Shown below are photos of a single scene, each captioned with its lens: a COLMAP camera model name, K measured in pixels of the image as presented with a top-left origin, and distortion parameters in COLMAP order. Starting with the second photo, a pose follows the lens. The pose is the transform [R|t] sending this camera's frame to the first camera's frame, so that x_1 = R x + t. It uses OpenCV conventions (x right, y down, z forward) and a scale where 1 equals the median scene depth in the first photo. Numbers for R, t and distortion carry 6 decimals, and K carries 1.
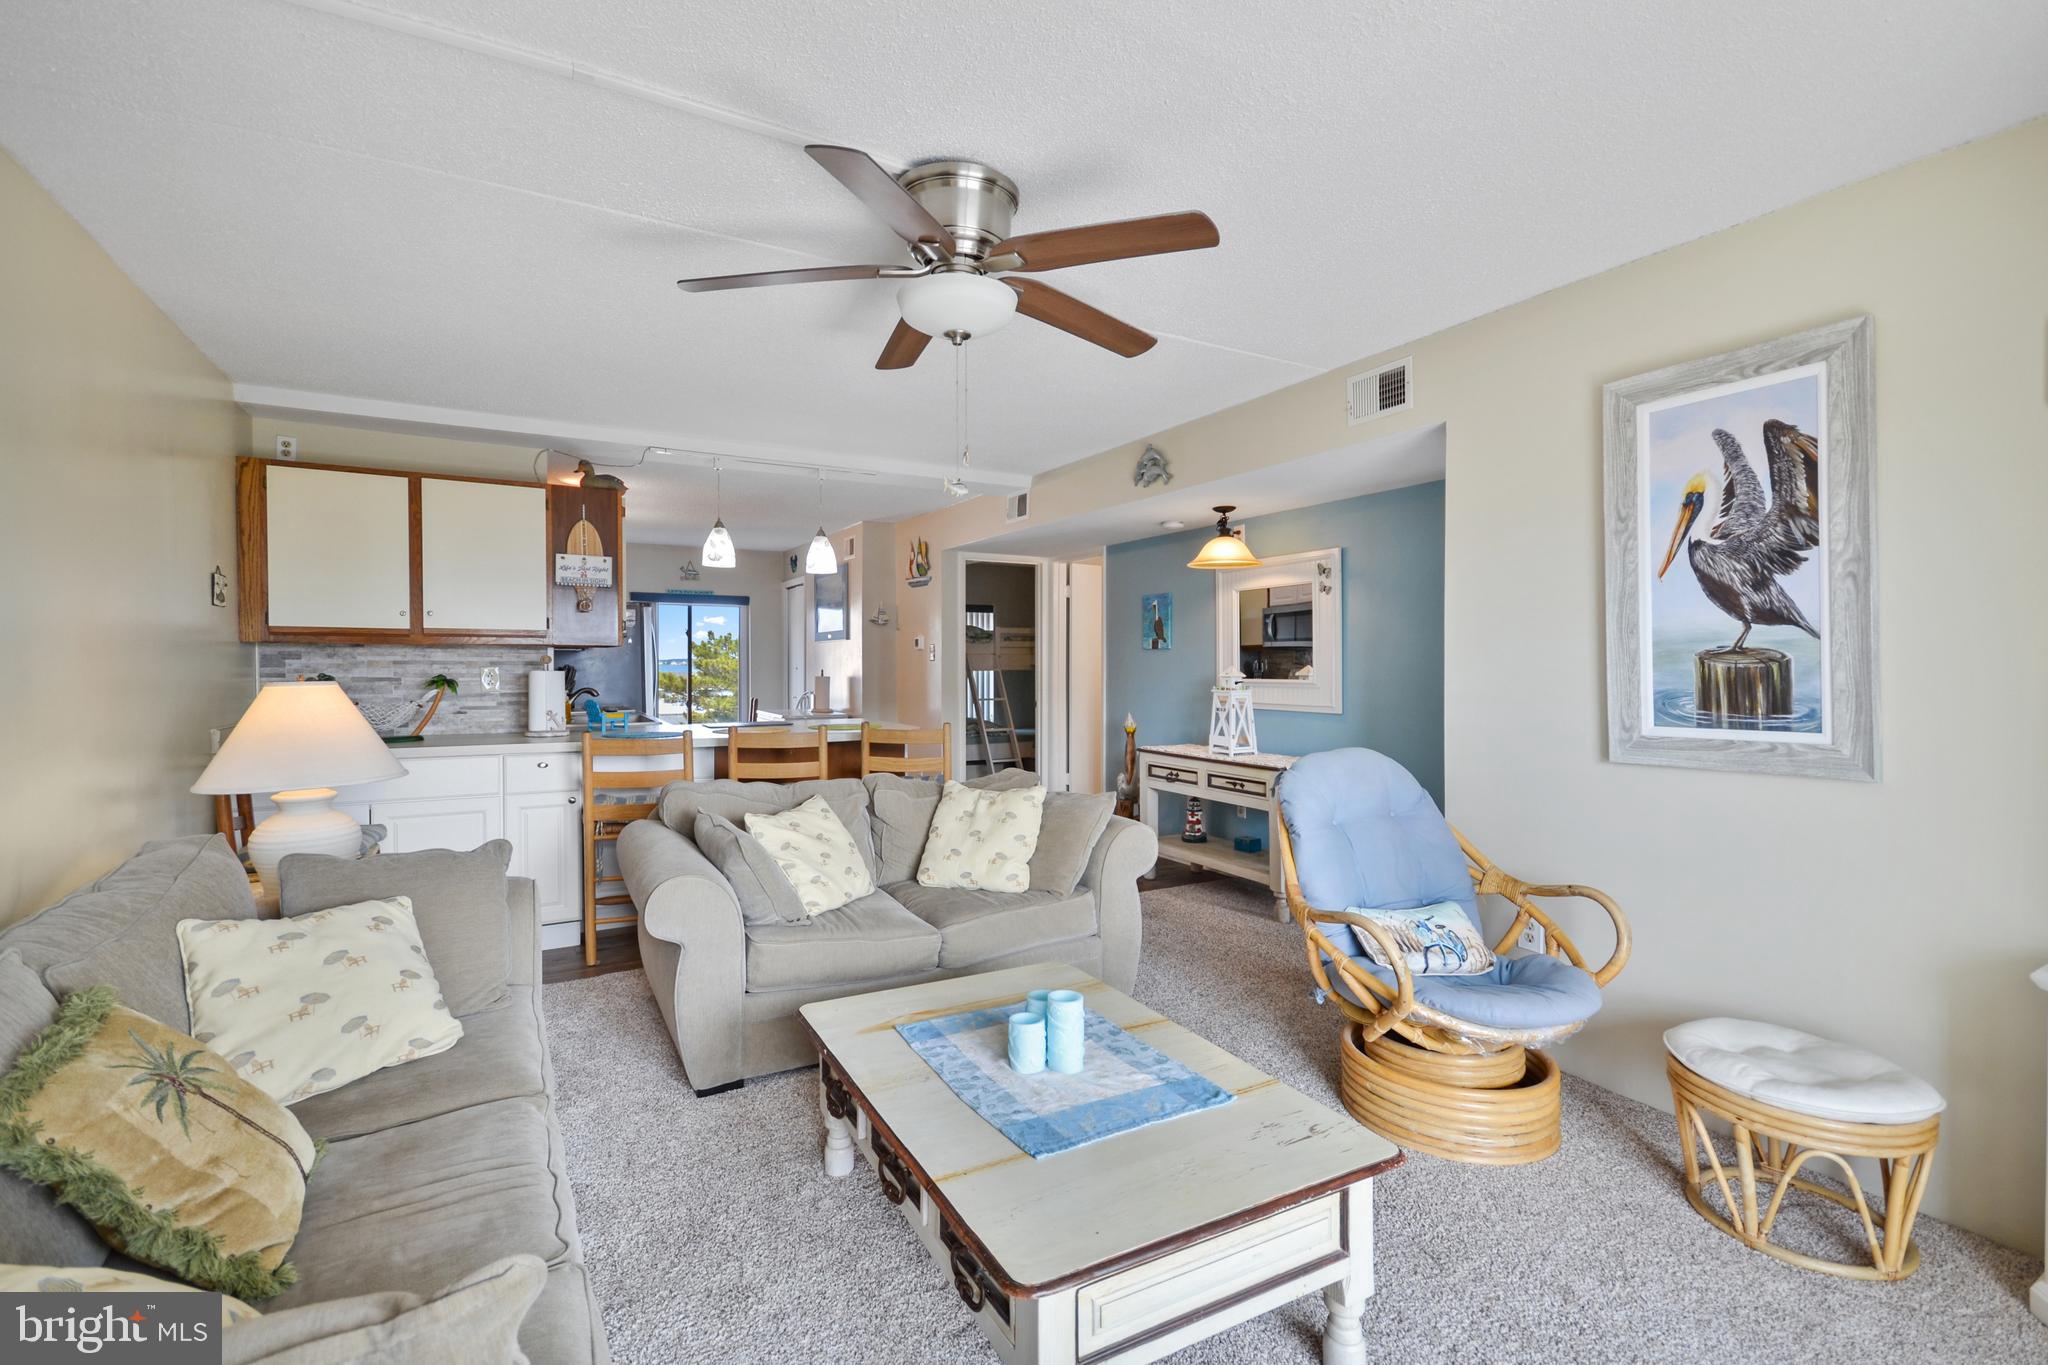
lens RADIAL K [[914.9, 0, 1028.2], [0, 914.9, 670.8], [0, 0, 1]] dist [0.014207, -0.000062]
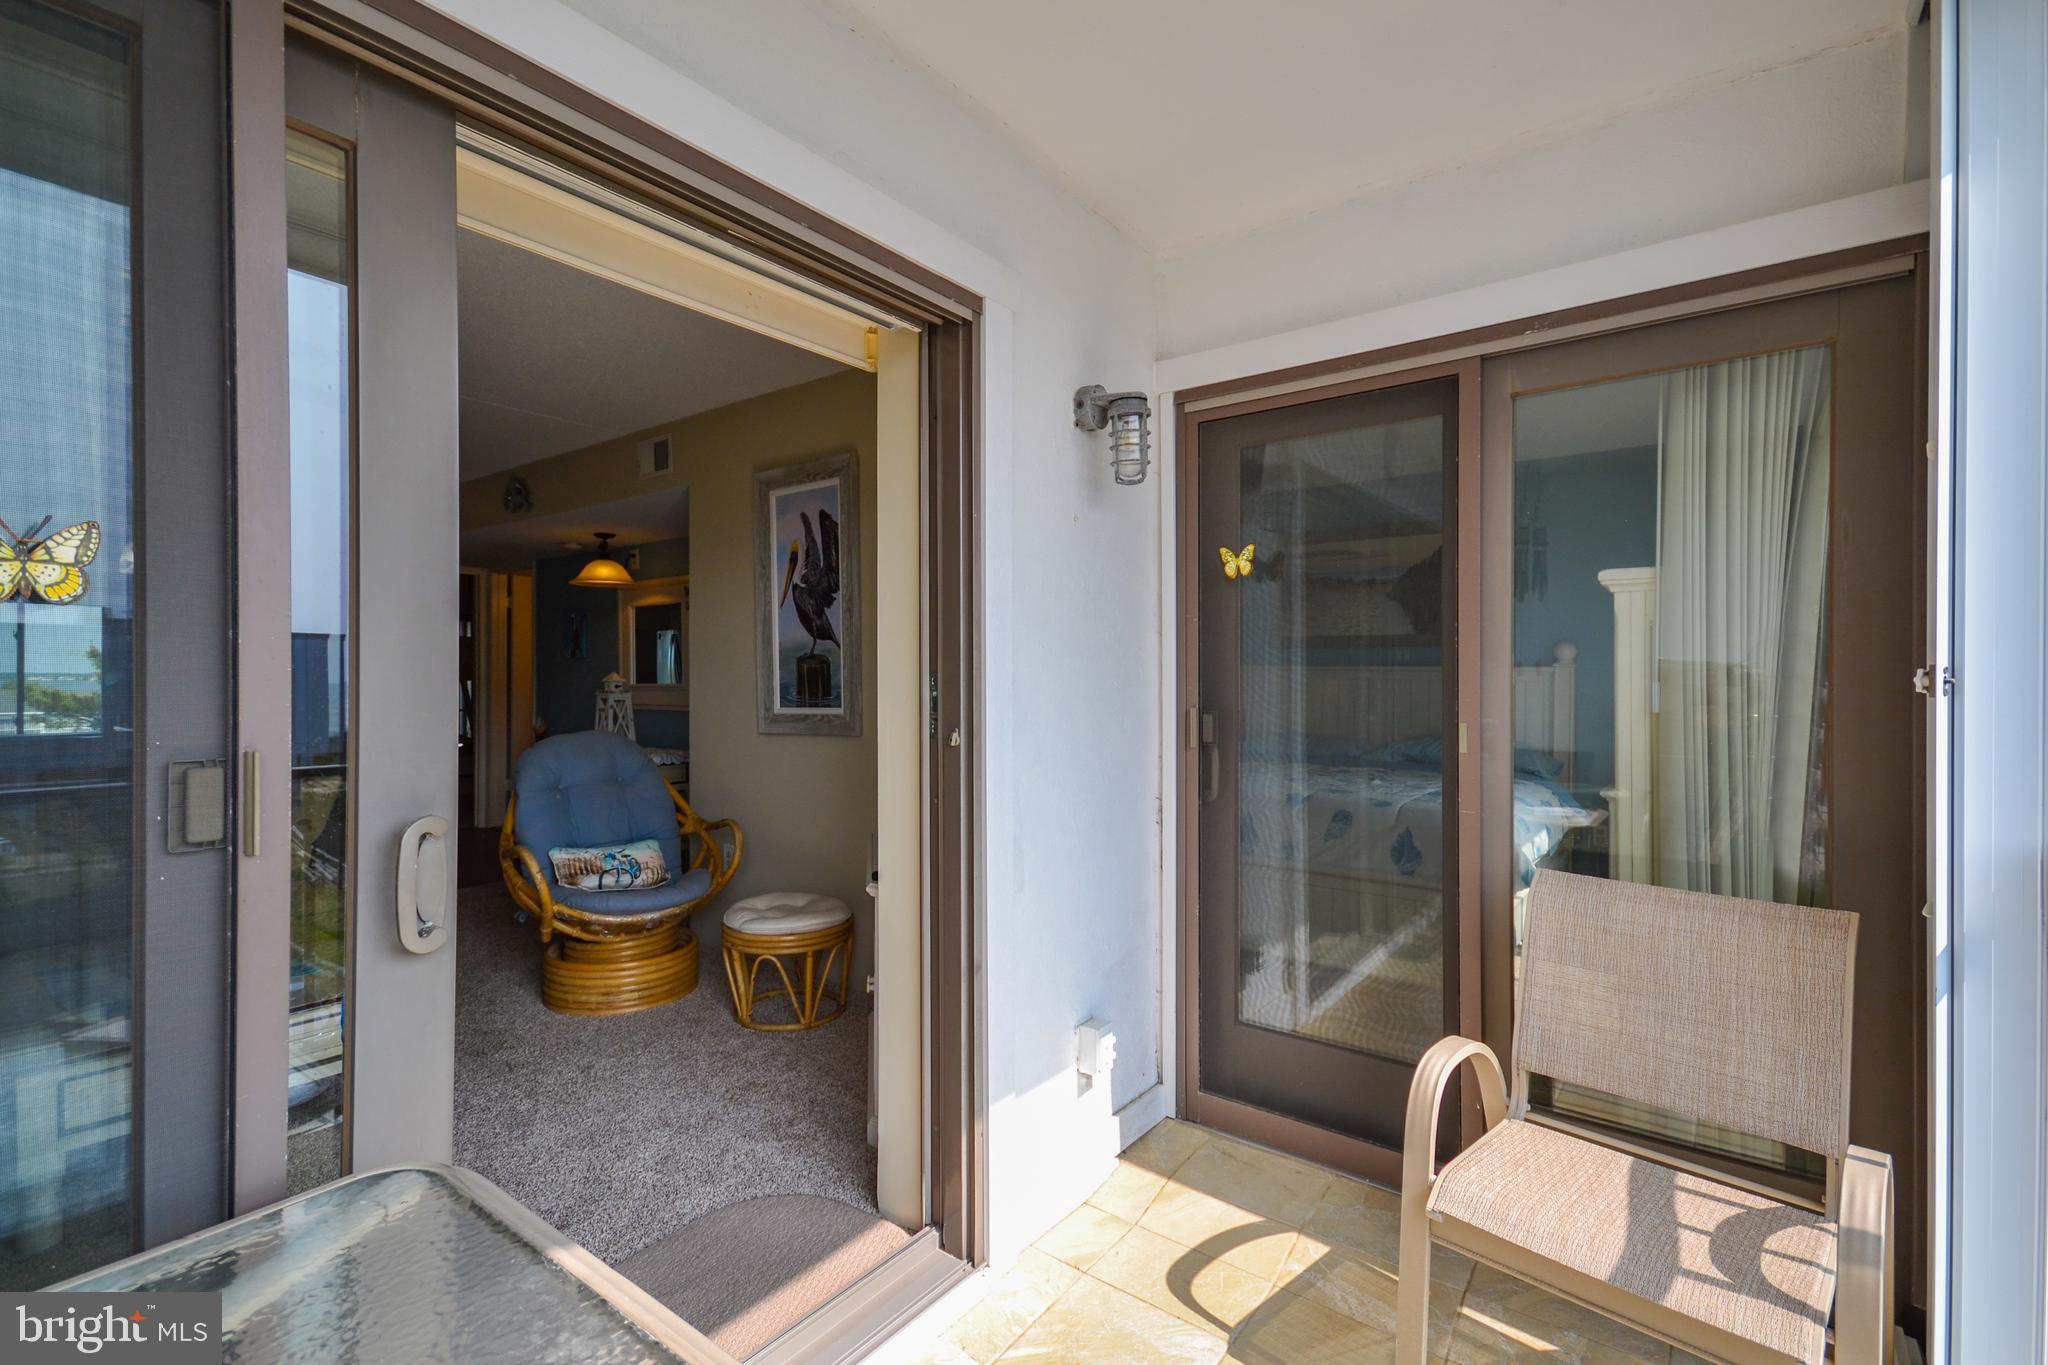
lens RADIAL K [[910.9, 0, 1013.8], [0, 910.9, 666.5], [0, 0, 1]] dist [0.014331, -0.000295]
pose [[0.915668, 0.002793, 0.401925, 0.448313], [0.005394, 0.999800, -0.019237, 0.025412], [-0.401899, 0.019782, 0.915470, -0.510832]]
